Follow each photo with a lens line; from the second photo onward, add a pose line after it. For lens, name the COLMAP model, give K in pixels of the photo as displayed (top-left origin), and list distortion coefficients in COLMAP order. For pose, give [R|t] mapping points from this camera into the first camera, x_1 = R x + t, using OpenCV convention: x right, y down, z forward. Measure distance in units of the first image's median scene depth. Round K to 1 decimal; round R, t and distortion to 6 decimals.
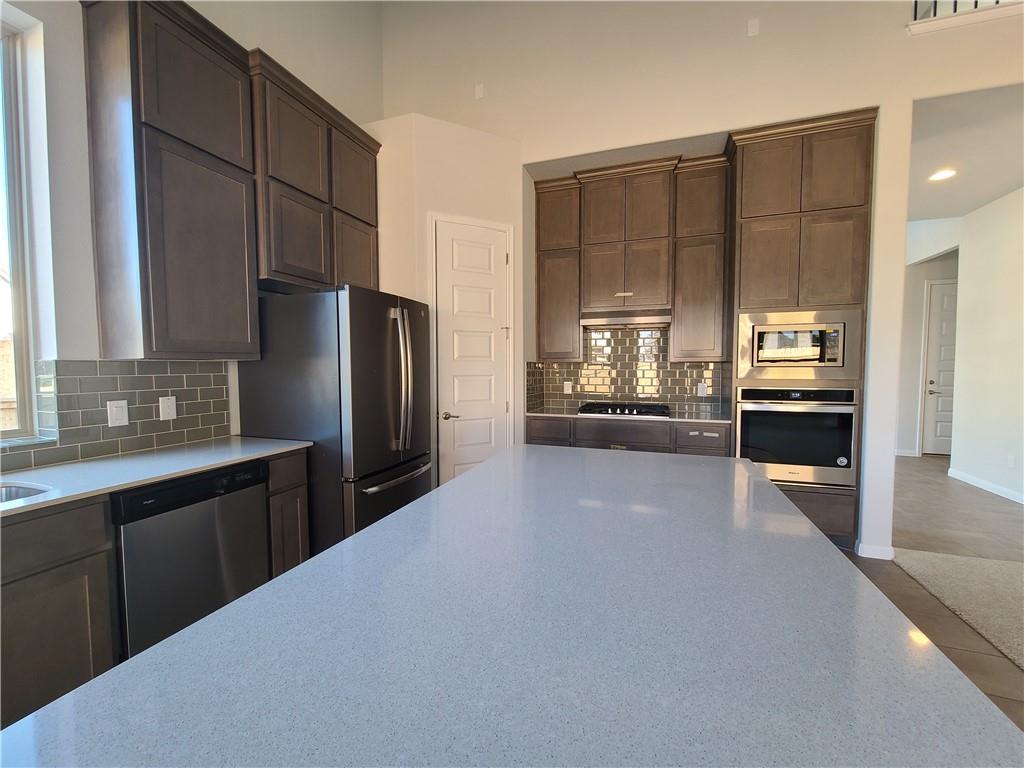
lens RADIAL K [[418.1, 0, 516.1], [0, 418.1, 384.6], [0, 0, 1]] dist [0.000962, -0.000631]
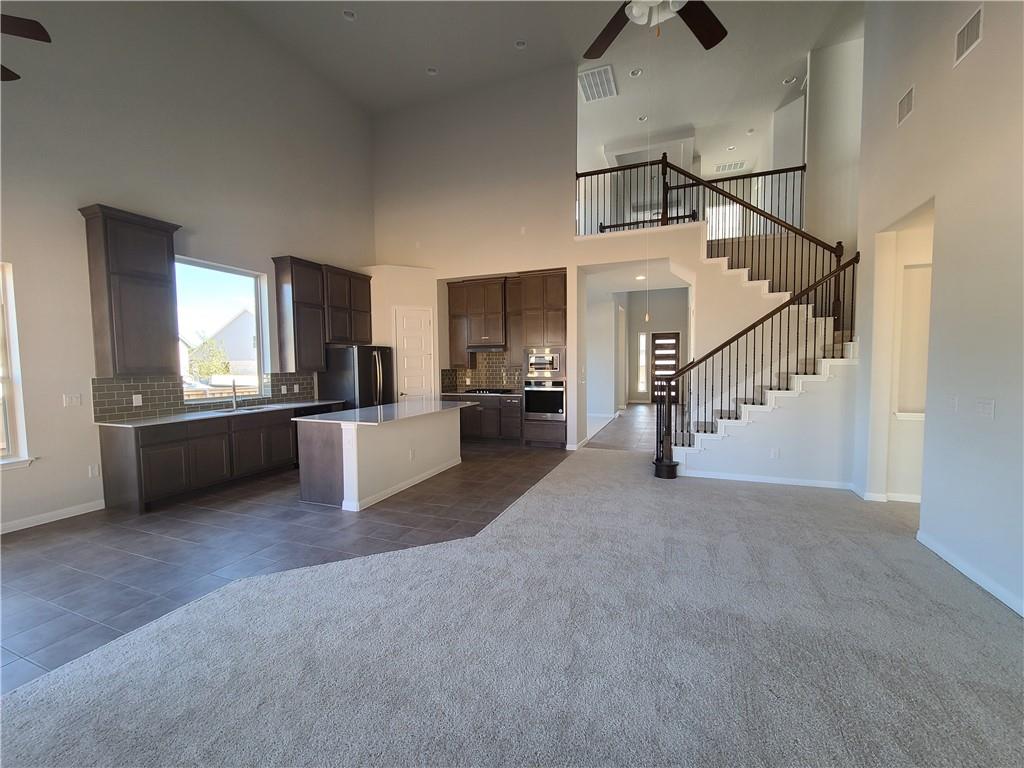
lens RADIAL K [[418.1, 0, 515.1], [0, 418.1, 385.9], [0, 0, 1]] dist [0.000962, -0.000631]
pose [[0.998788, -0.005596, -0.048894, 0.644999], [0.006000, 0.999949, 0.008112, 0.018511], [0.048846, -0.008396, 0.998771, -1.424778]]
